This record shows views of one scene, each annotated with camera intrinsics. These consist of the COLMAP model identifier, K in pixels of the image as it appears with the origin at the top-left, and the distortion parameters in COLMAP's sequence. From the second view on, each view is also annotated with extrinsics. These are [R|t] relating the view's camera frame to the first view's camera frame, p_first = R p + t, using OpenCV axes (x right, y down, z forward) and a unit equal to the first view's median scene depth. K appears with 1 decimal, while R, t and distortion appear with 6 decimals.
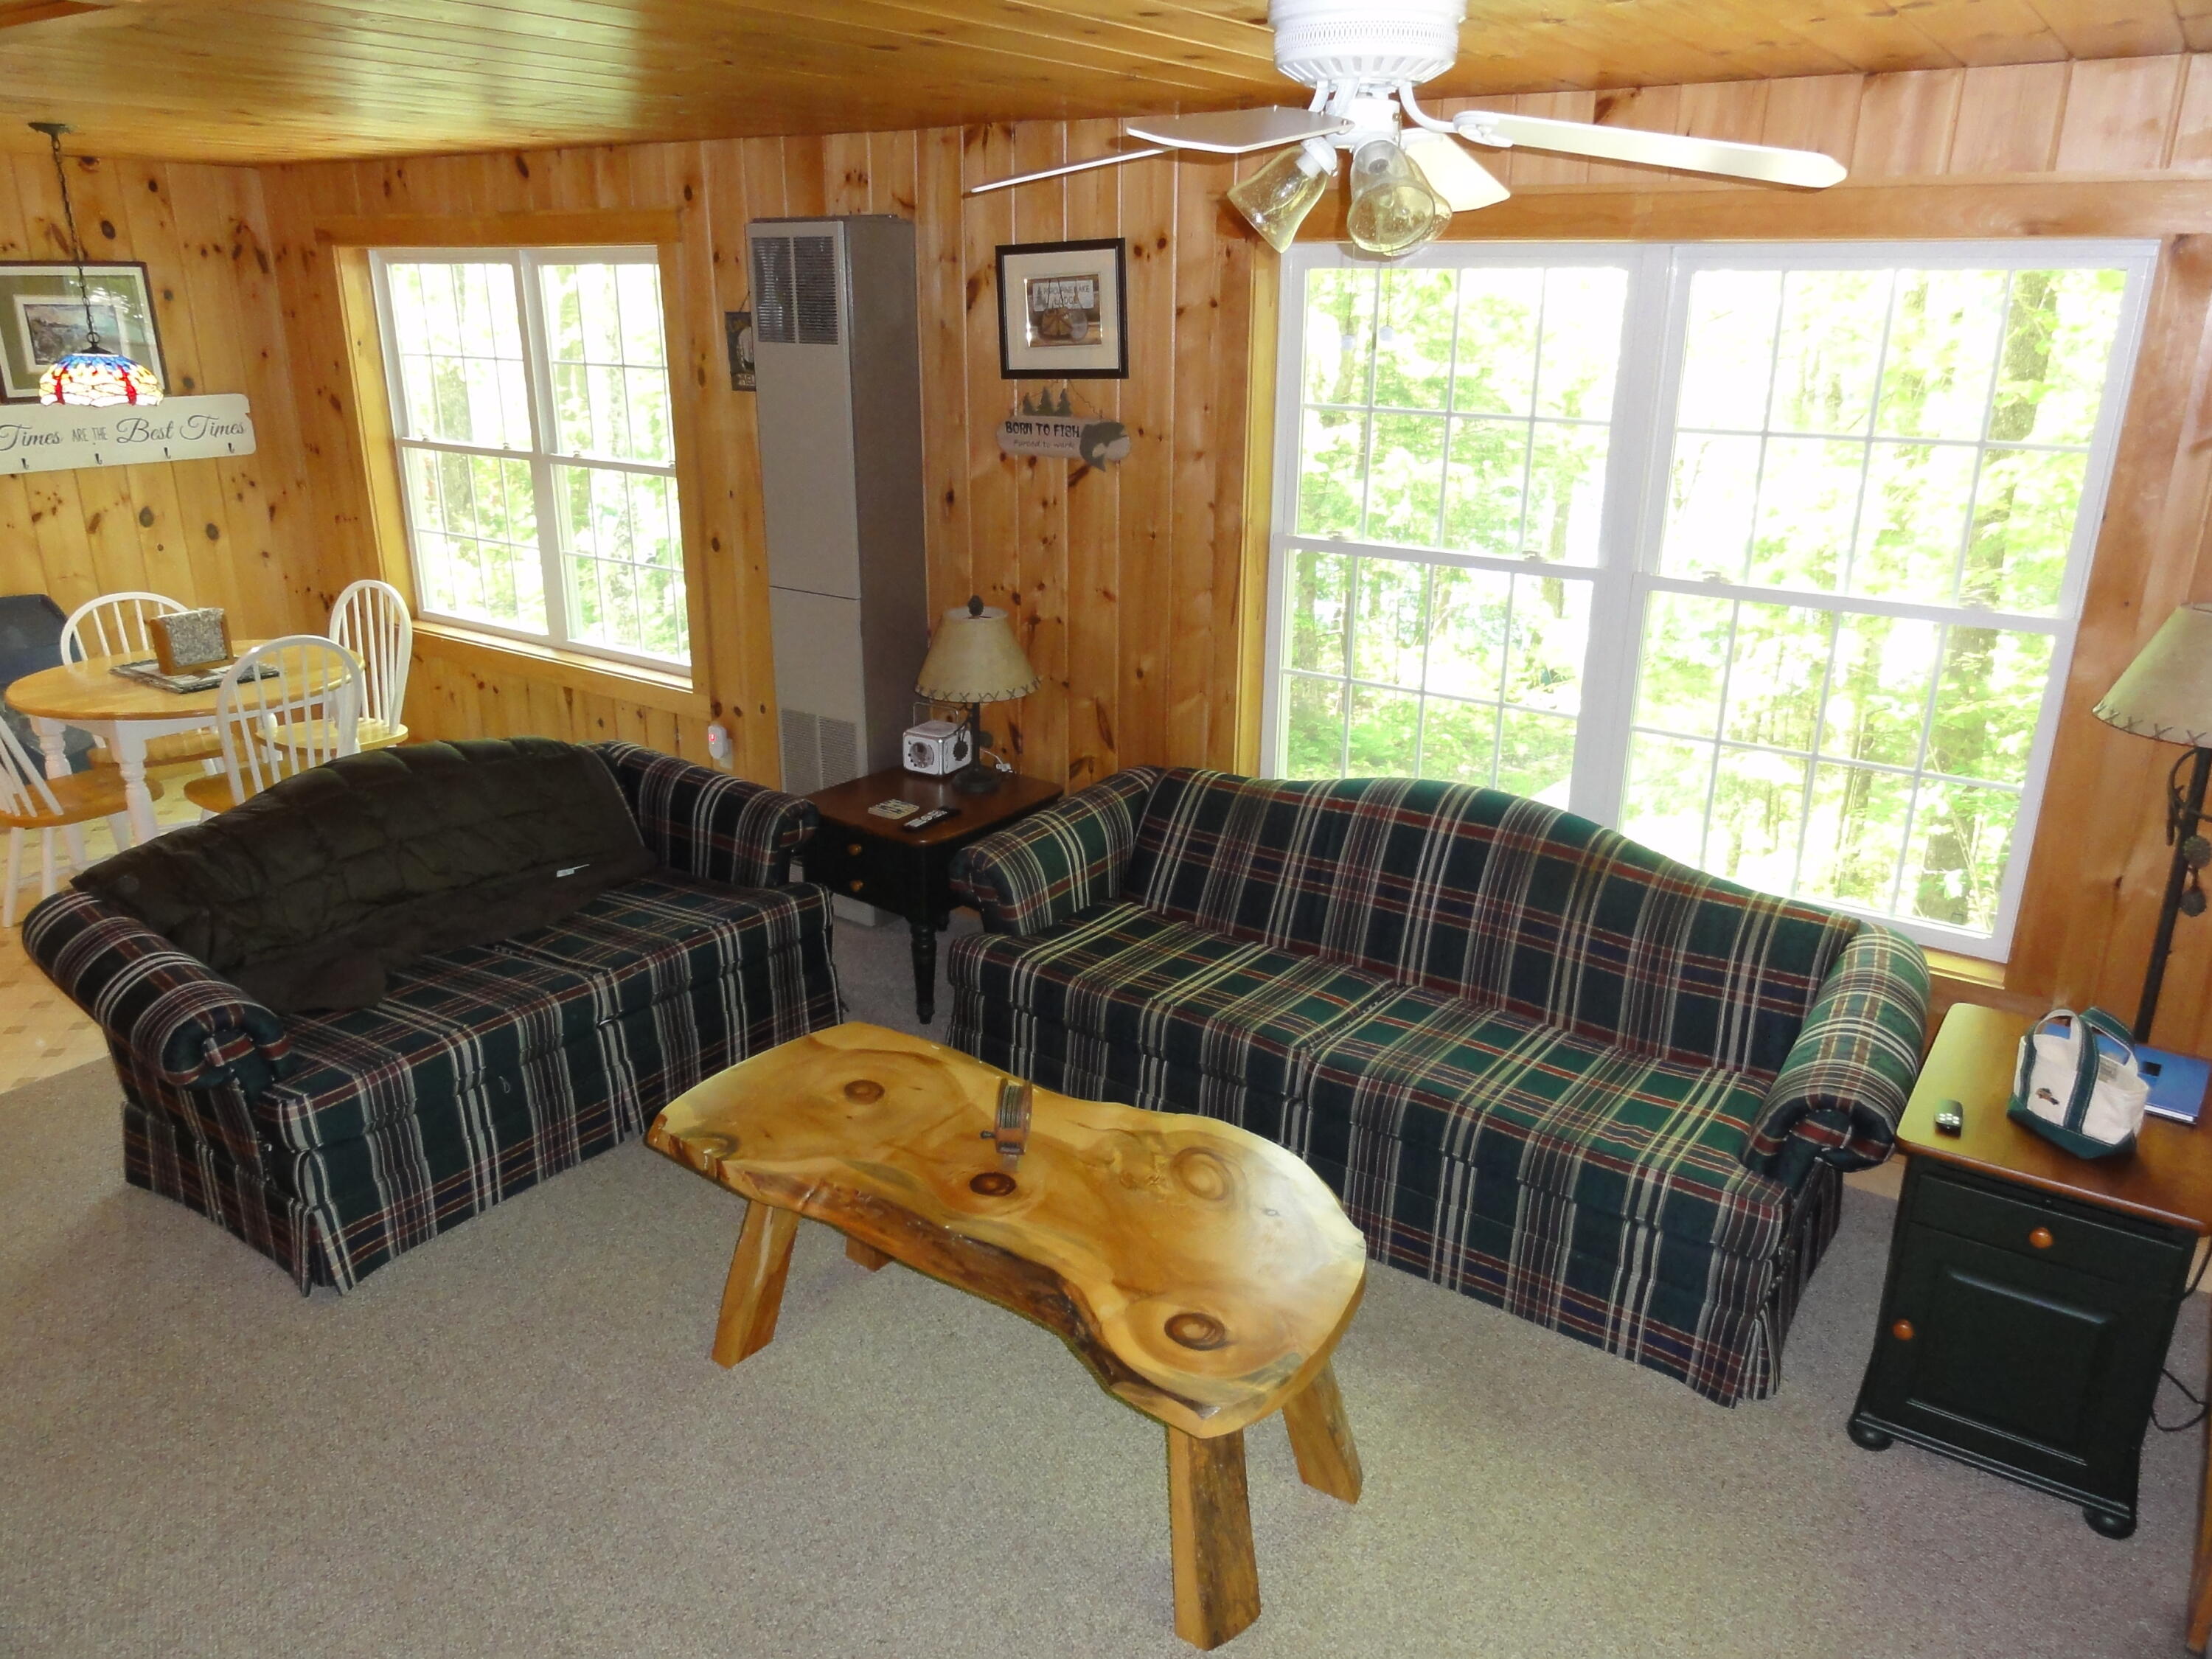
lens RADIAL K [[1575.8, 0, 1104.2], [0, 1575.8, 835.1], [0, 0, 1]] dist [-0.005034, 0.007562]
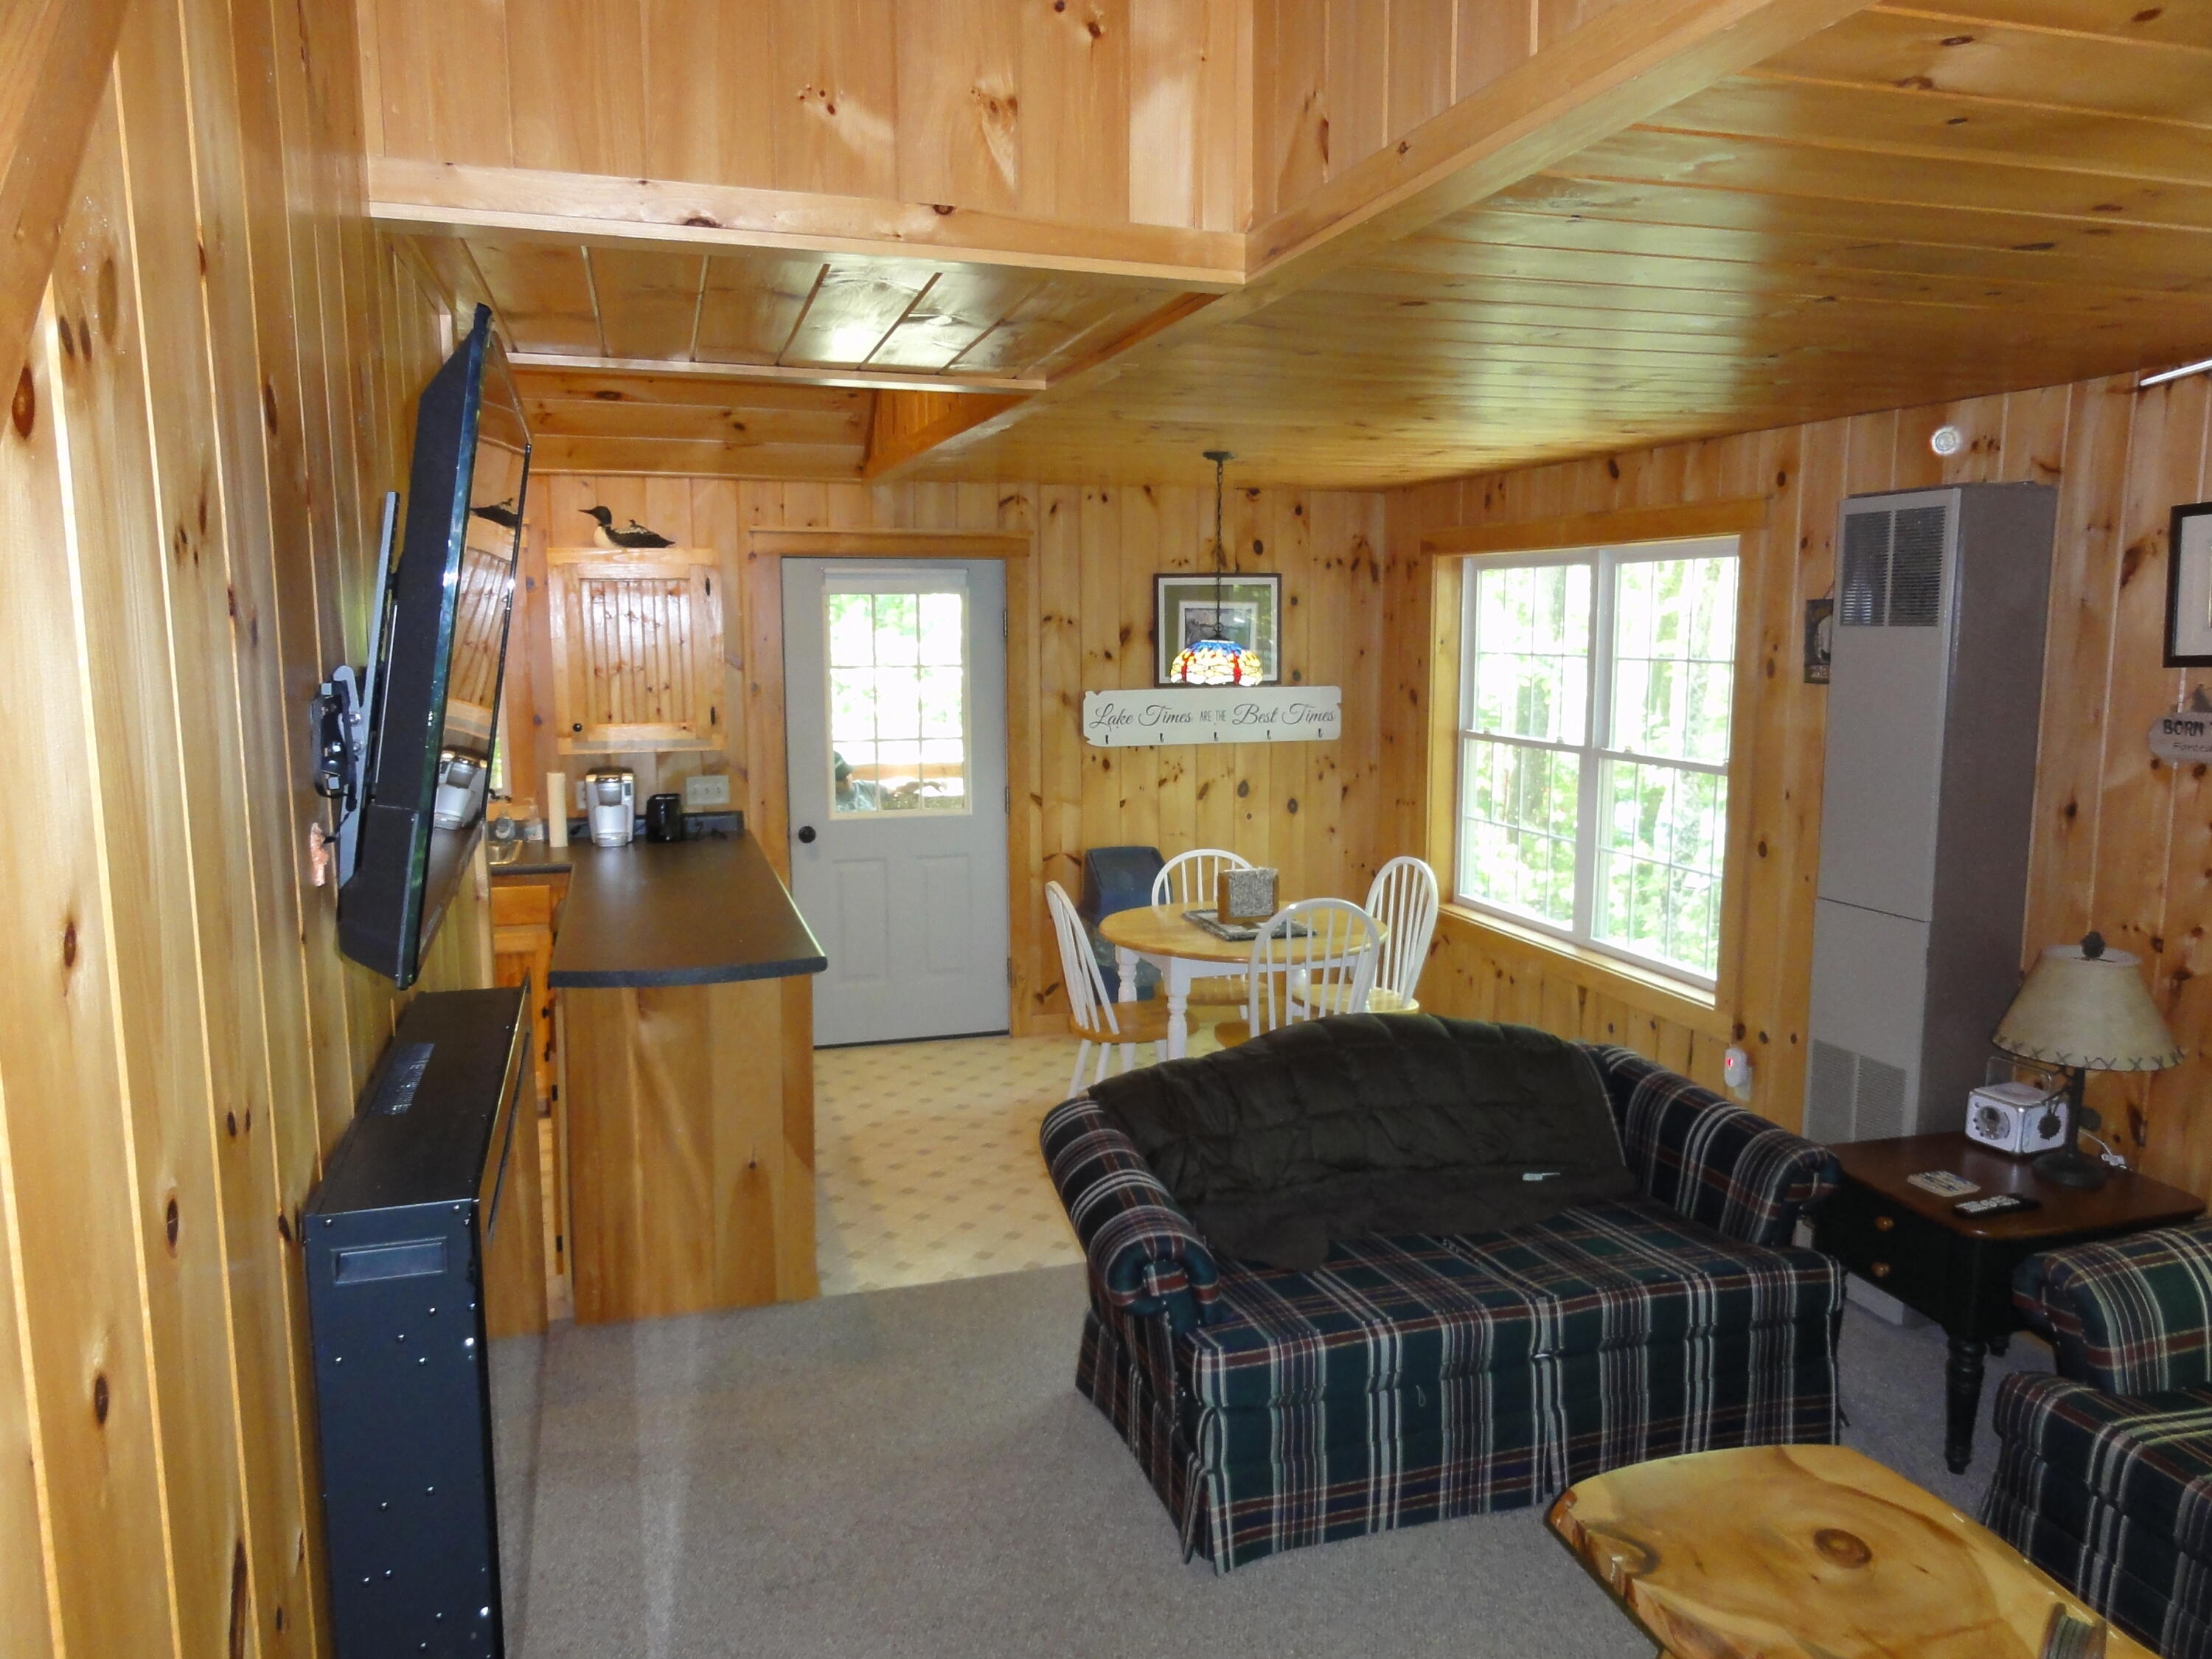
lens RADIAL K [[1575.8, 0, 1103.0], [0, 1575.8, 832.1], [0, 0, 1]] dist [-0.005034, 0.007562]
pose [[0.793398, 0.075259, -0.604032, -0.003631], [-0.195508, 0.971256, -0.135788, 0.002102], [0.576451, 0.225828, 0.785307, 0.090328]]
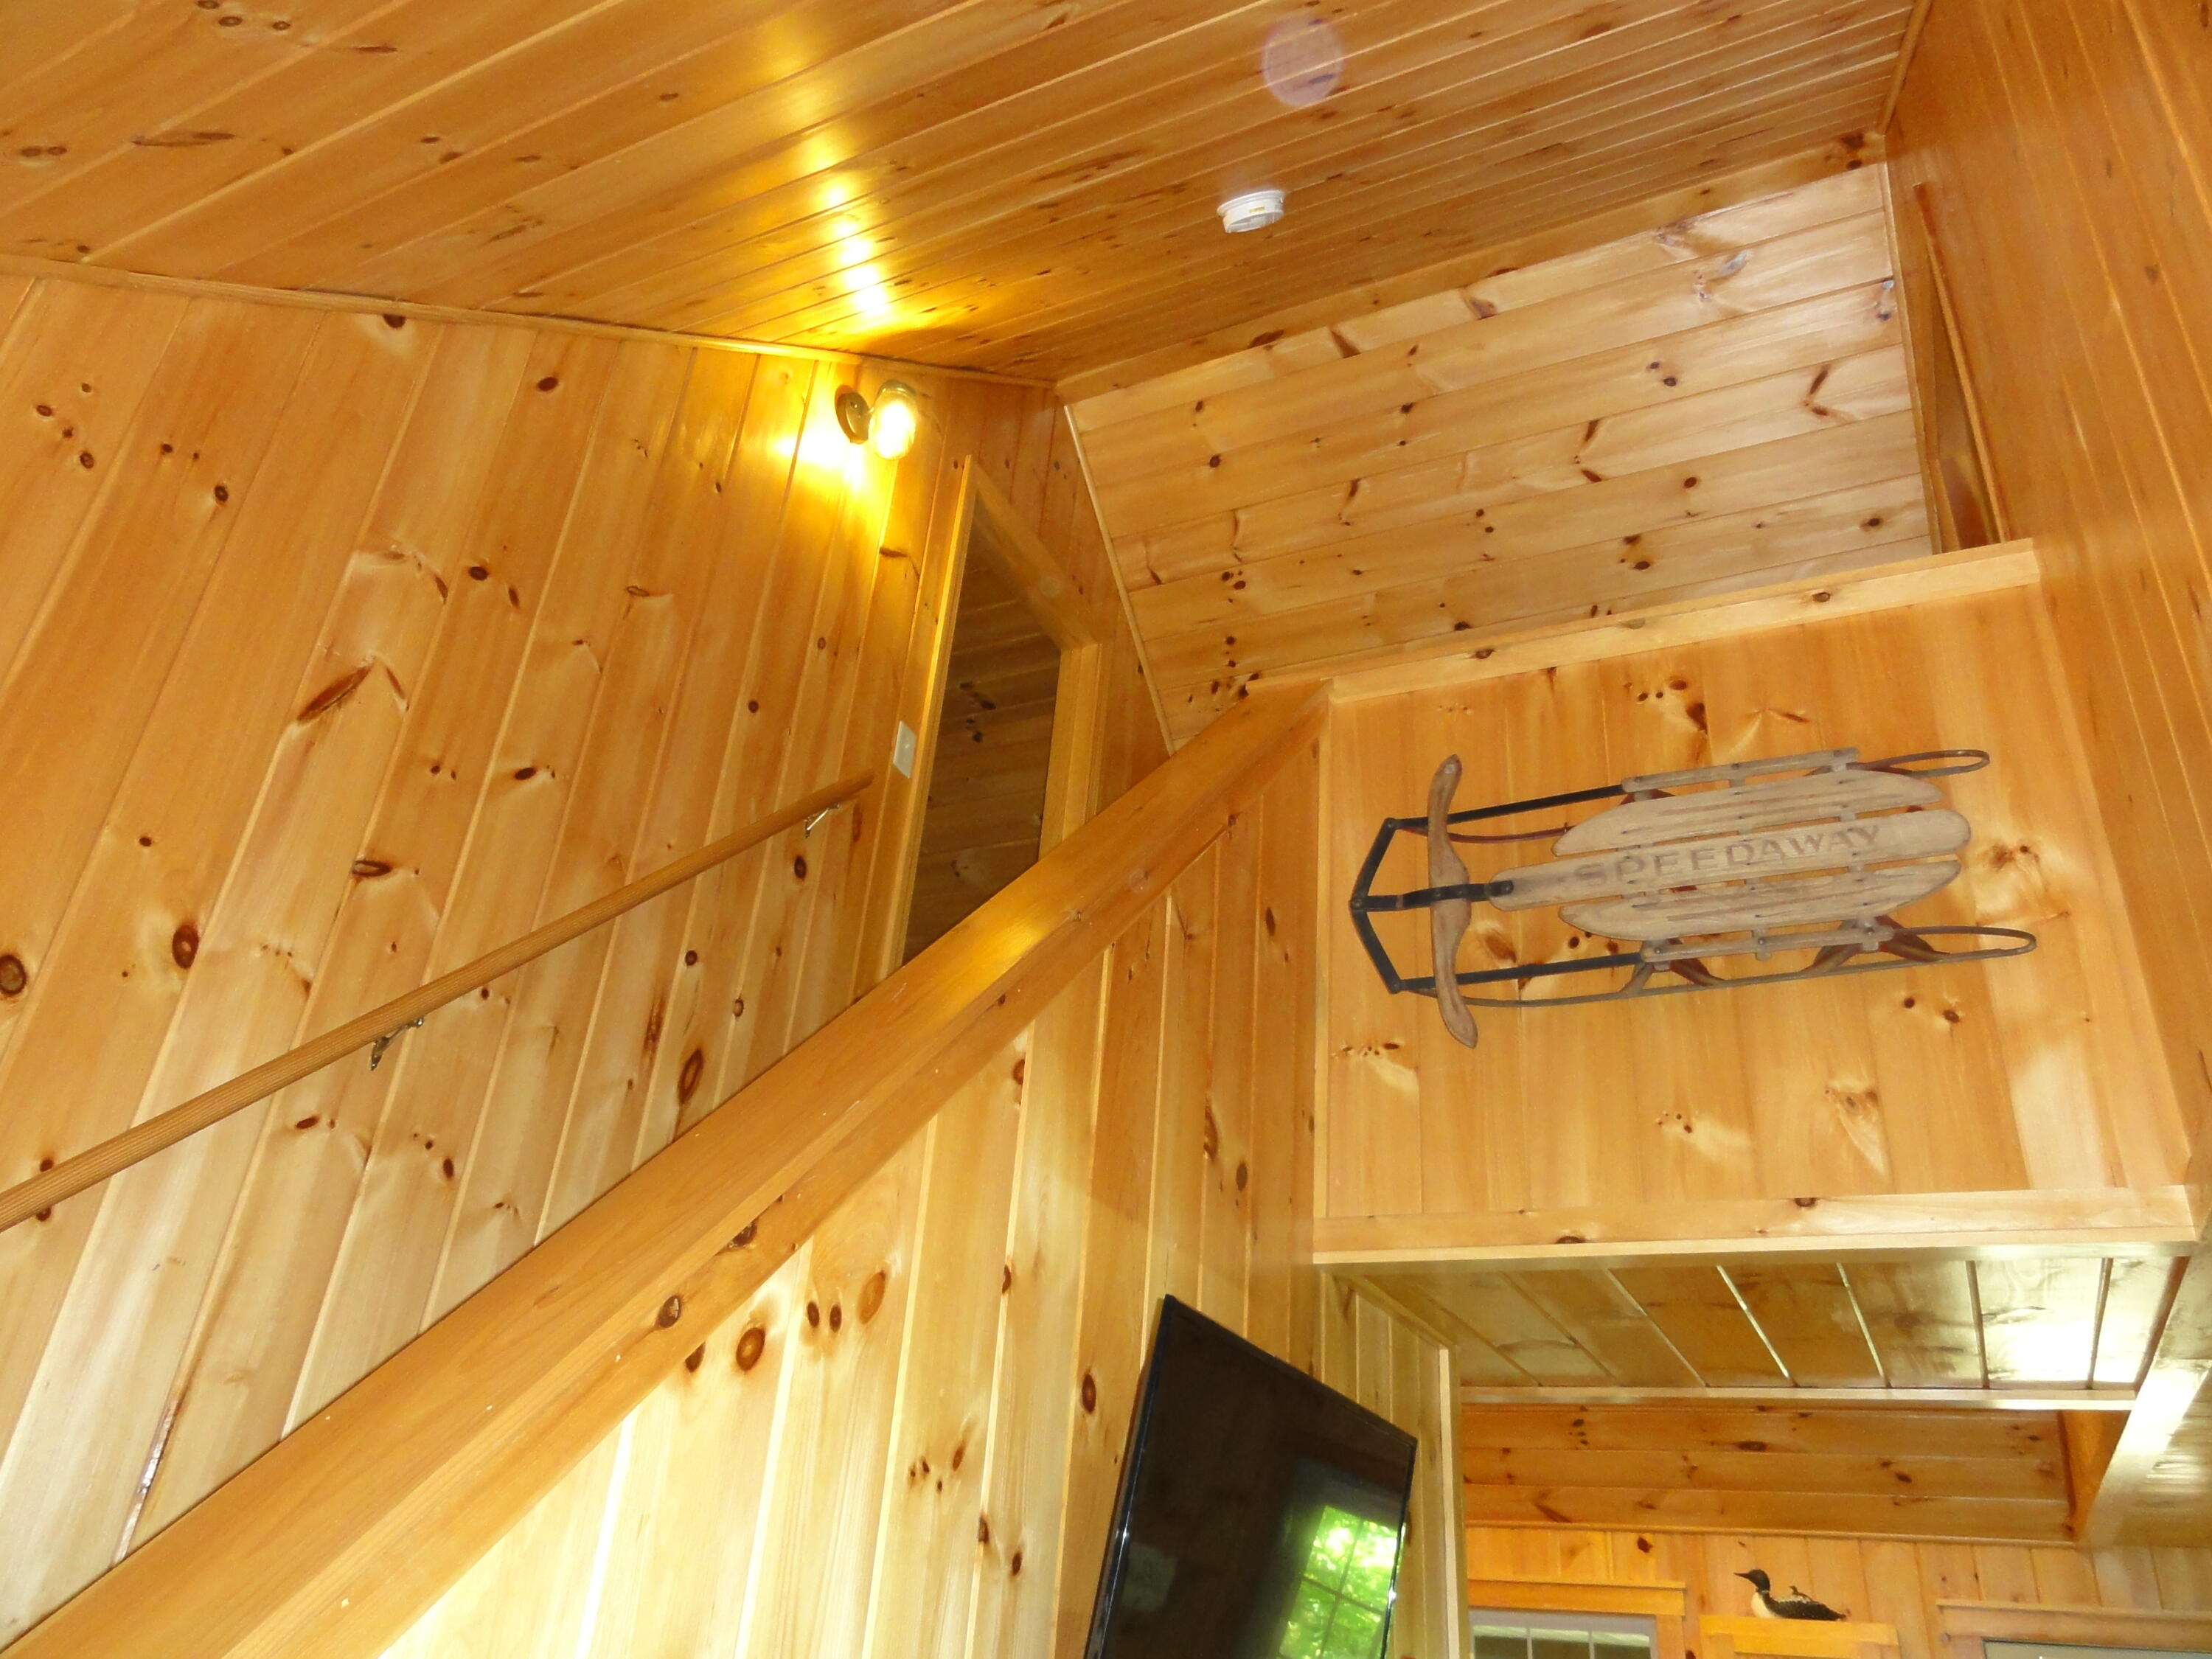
lens RADIAL K [[1575.8, 0, 1107.9], [0, 1575.8, 822.6], [0, 0, 1]] dist [-0.005034, 0.007562]
pose [[0.156643, -0.472800, -0.867135, 0.135568], [-0.395406, 0.774522, -0.493731, -0.003235], [0.905051, 0.420209, -0.065624, 0.214500]]
